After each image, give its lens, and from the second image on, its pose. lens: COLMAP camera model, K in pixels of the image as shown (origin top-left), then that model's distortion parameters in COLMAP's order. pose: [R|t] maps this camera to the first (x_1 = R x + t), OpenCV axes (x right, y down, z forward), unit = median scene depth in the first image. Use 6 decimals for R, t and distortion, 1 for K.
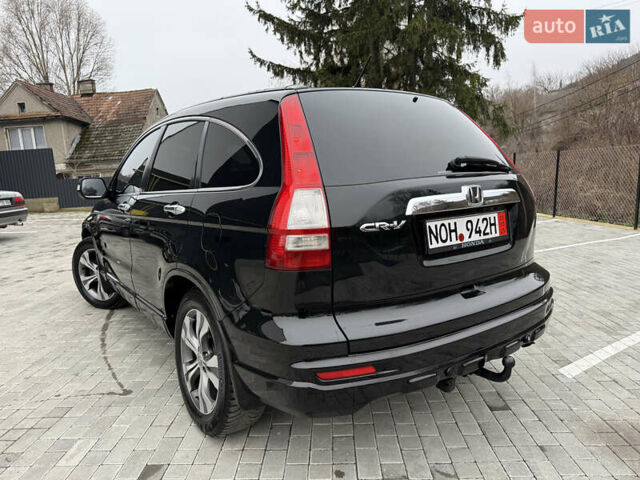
lens RADIAL K [[434.7, 0, 320.0], [0, 434.7, 240.0], [0, 0, 1]] dist [0.010677, -0.004207]
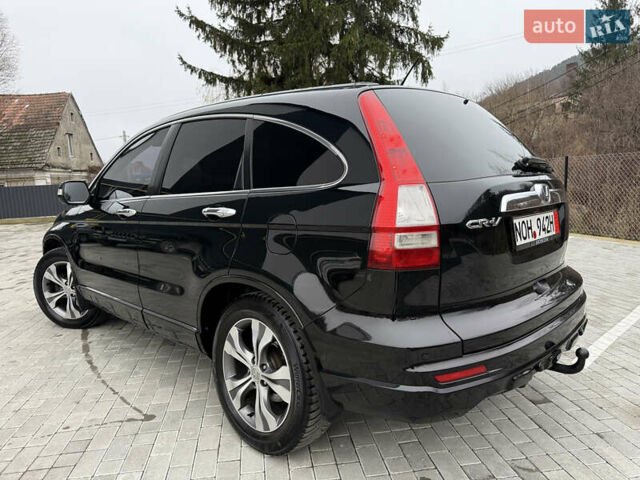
lens RADIAL K [[434.7, 0, 320.0], [0, 434.7, 240.0], [0, 0, 1]] dist [0.010677, -0.004207]
pose [[0.986286, -0.018132, 0.164047, -0.161720], [0.022113, 0.999503, -0.022471, 0.008775], [-0.163558, 0.025790, 0.986197, 0.032954]]
